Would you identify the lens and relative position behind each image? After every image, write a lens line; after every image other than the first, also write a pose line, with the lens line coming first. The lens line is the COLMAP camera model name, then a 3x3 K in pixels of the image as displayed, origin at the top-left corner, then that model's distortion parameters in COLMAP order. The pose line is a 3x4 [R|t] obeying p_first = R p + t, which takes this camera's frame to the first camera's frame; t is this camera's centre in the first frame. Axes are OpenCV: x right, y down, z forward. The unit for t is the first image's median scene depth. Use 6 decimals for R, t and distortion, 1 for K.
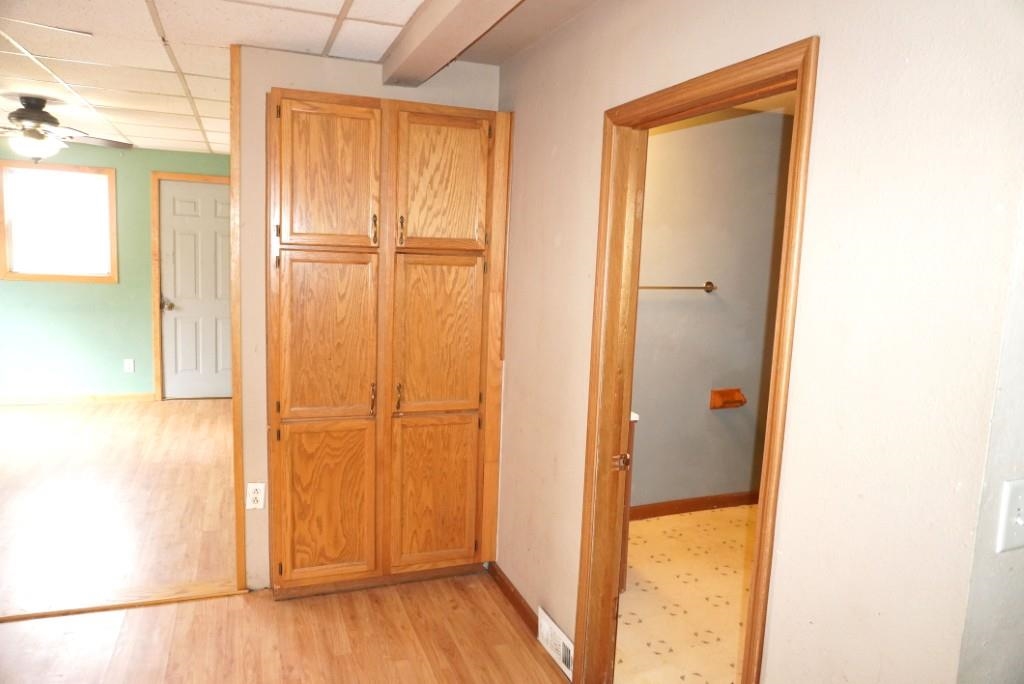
lens RADIAL K [[679.2, 0, 512.0], [0, 679.2, 342.0], [0, 0, 1]] dist [-0.066286, 0.045029]
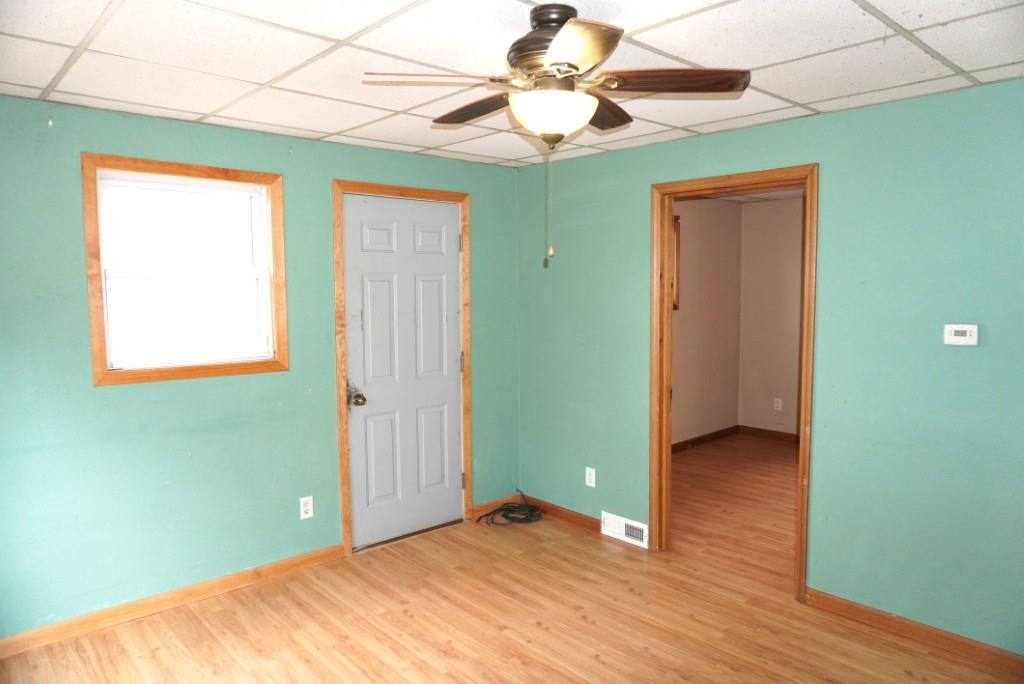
lens RADIAL K [[679.2, 0, 512.0], [0, 679.2, 342.0], [0, 0, 1]] dist [-0.066286, 0.045029]
pose [[0.932675, -0.079923, 0.351753, -1.290234], [0.091996, 0.995602, -0.017715, -0.177809], [-0.348790, 0.048882, 0.935925, 0.800043]]
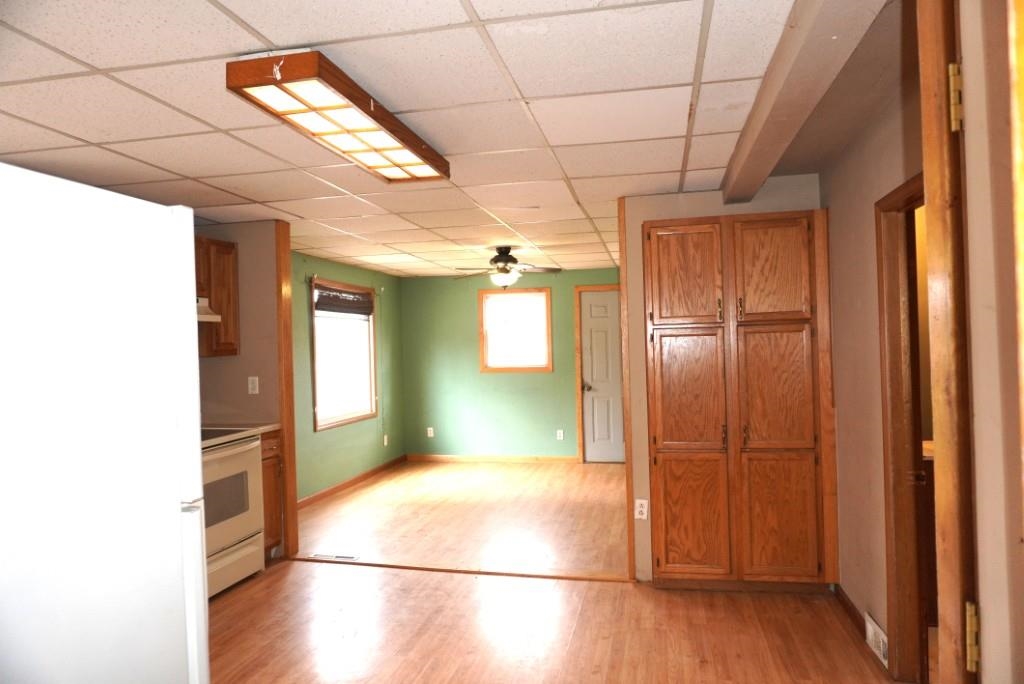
lens RADIAL K [[674.1, 0, 512.0], [0, 674.1, 342.0], [0, 0, 1]] dist [-0.016559, 0.003281]
pose [[0.829813, -0.069429, -0.553706, 0.189624], [-0.010731, 0.990061, -0.140226, 0.089378], [0.557939, 0.122303, 0.820820, -0.328309]]
